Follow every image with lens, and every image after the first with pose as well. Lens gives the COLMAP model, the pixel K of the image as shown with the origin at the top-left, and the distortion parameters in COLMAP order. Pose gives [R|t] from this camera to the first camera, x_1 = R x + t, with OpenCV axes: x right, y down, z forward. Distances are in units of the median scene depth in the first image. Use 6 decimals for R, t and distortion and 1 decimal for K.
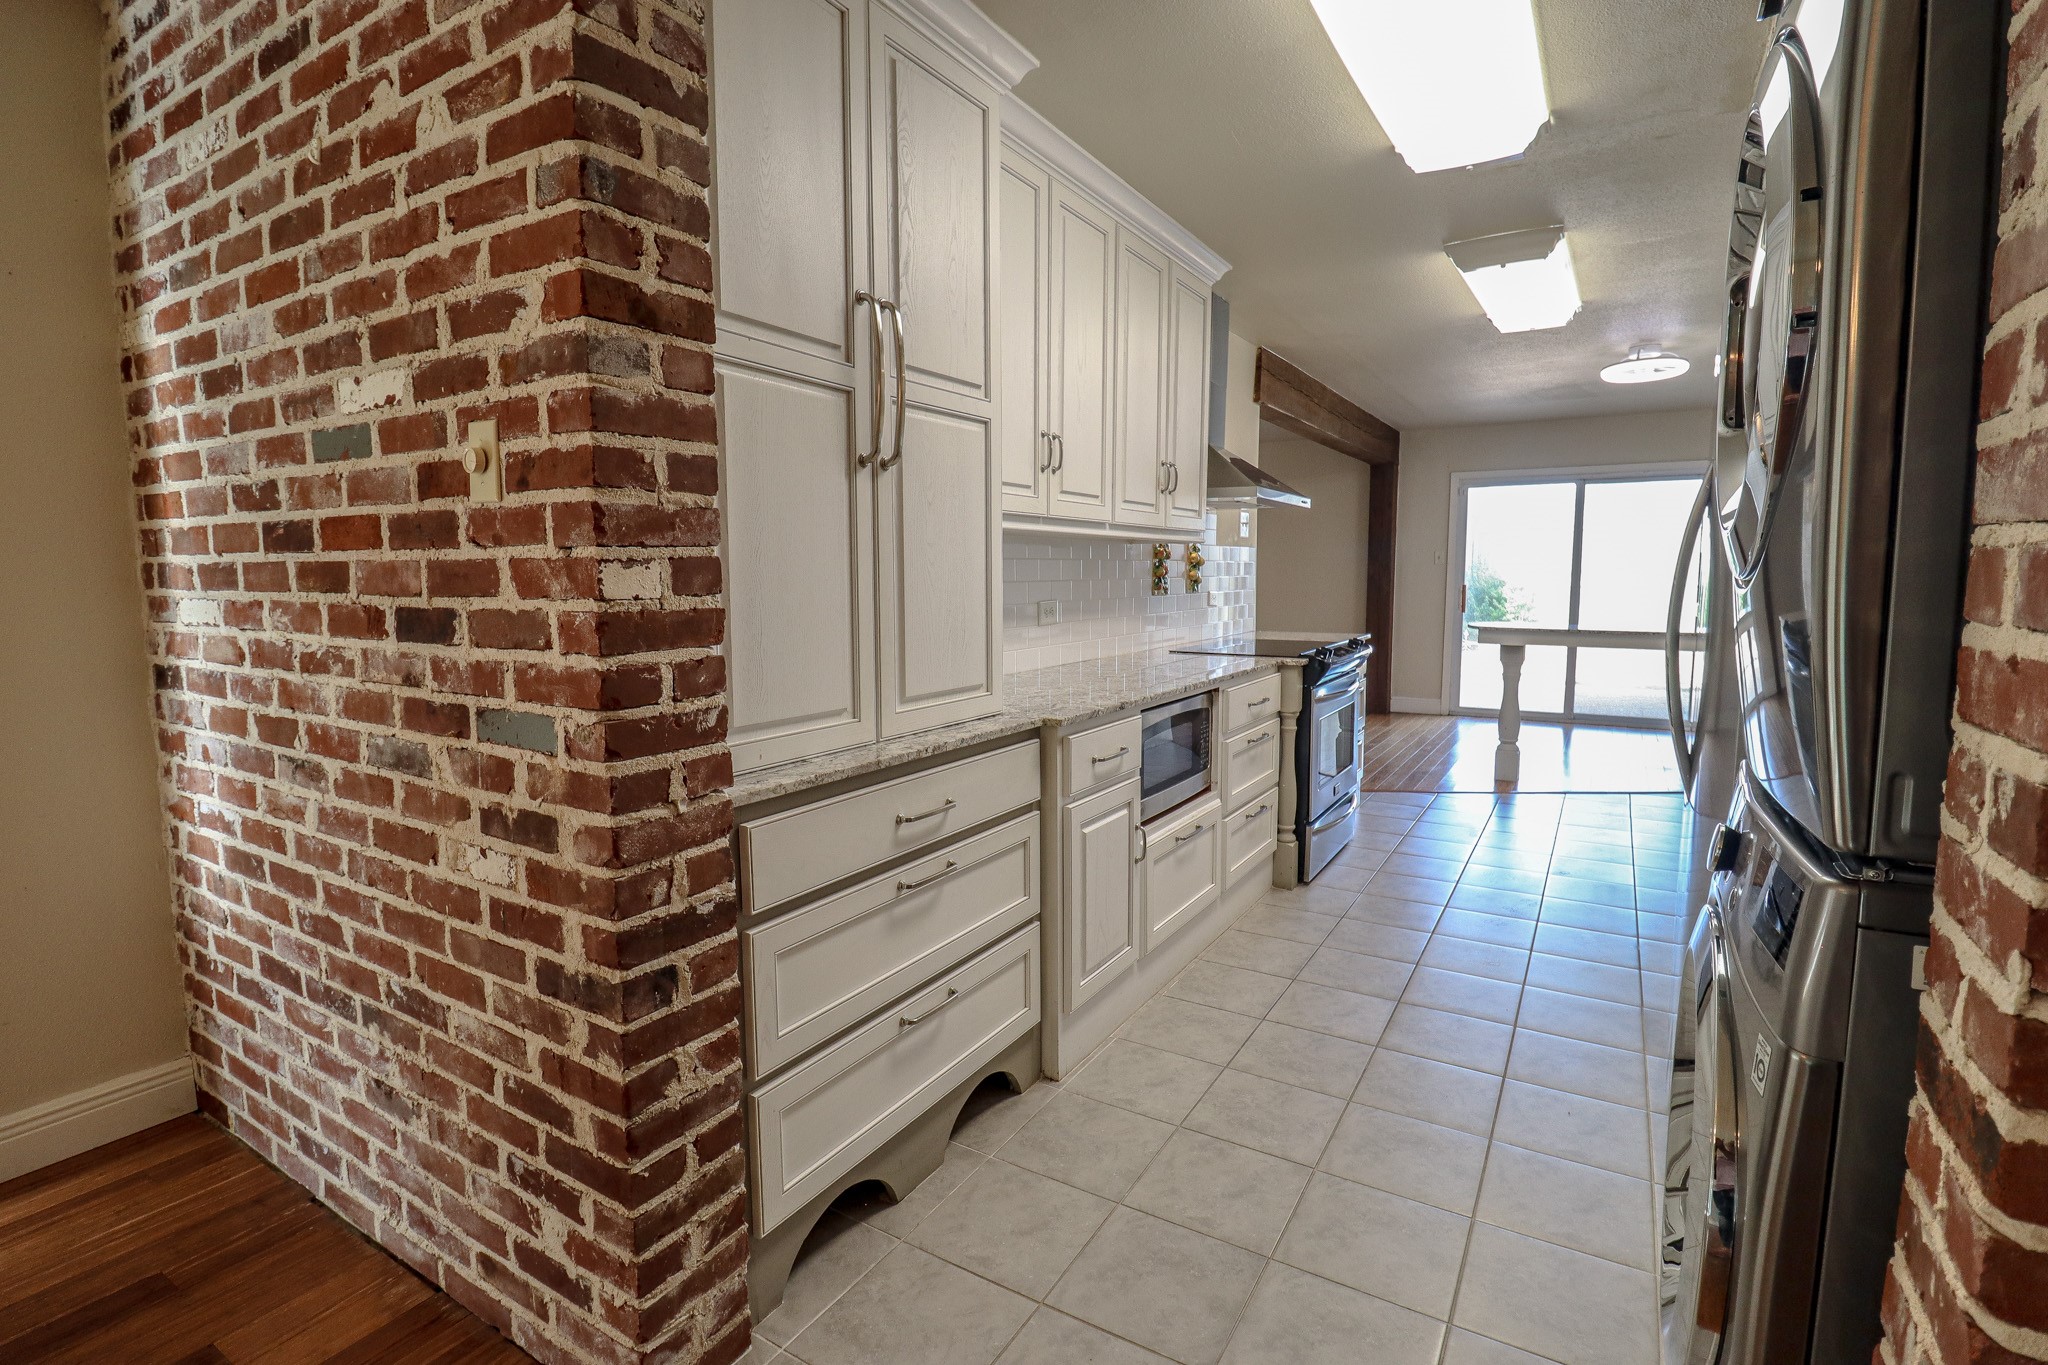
lens RADIAL K [[959.4, 0, 1030.2], [0, 959.4, 676.8], [0, 0, 1]] dist [0.003090, -0.013159]
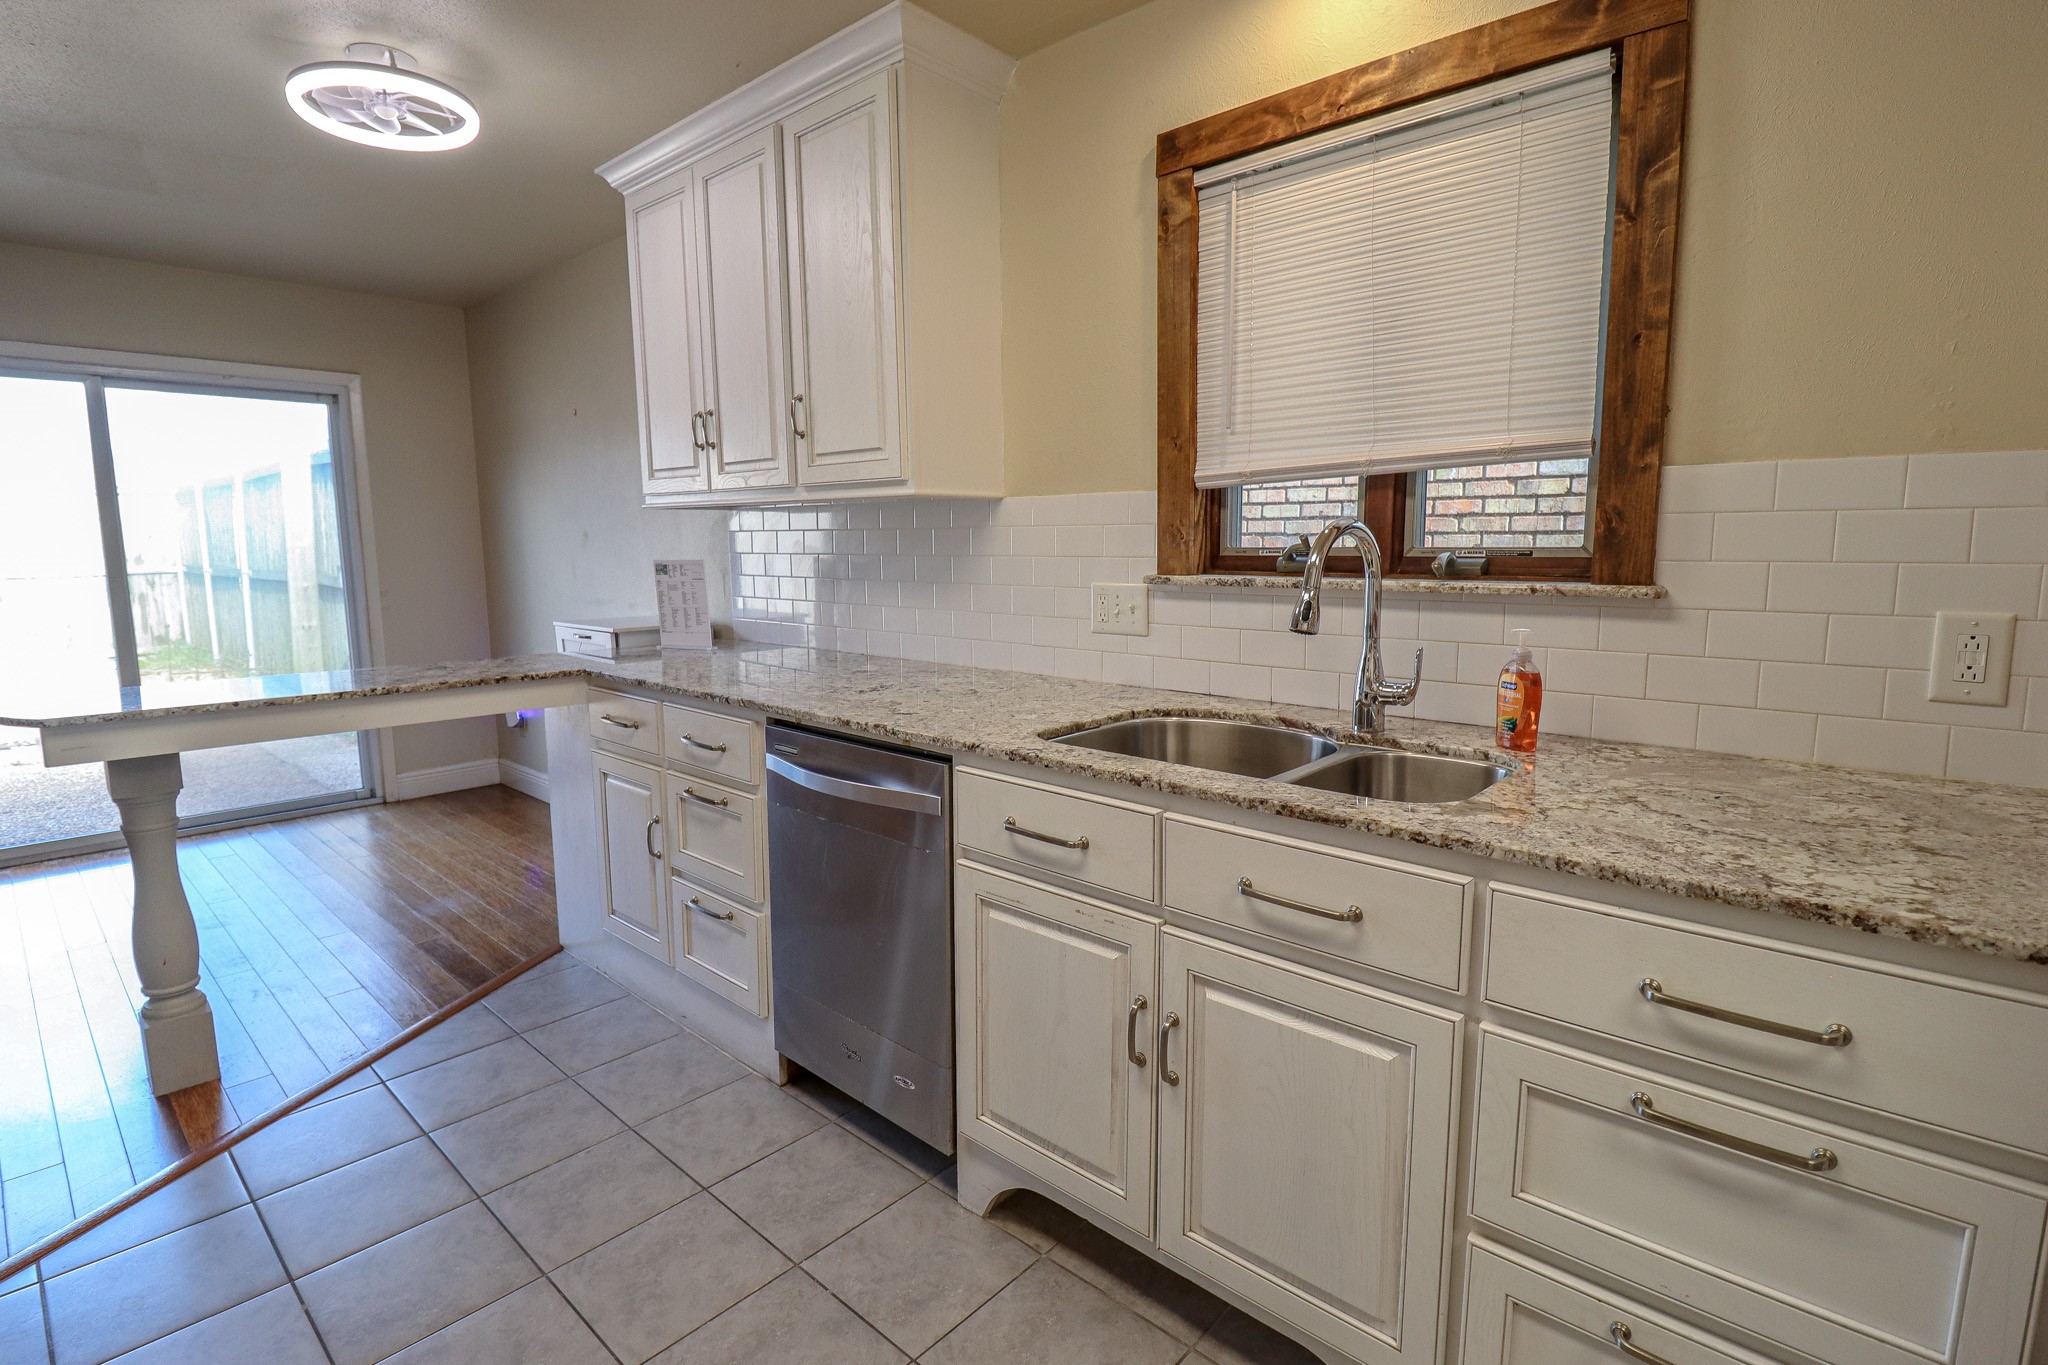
lens RADIAL K [[993.9, 0, 1037.8], [0, 993.9, 673.4], [0, 0, 1]] dist [0.005338, -0.014703]
pose [[0.189729, -0.125260, 0.973814, 0.182125], [0.113453, 0.987982, 0.104979, -0.062149], [-0.975260, 0.090565, 0.201660, 0.544588]]
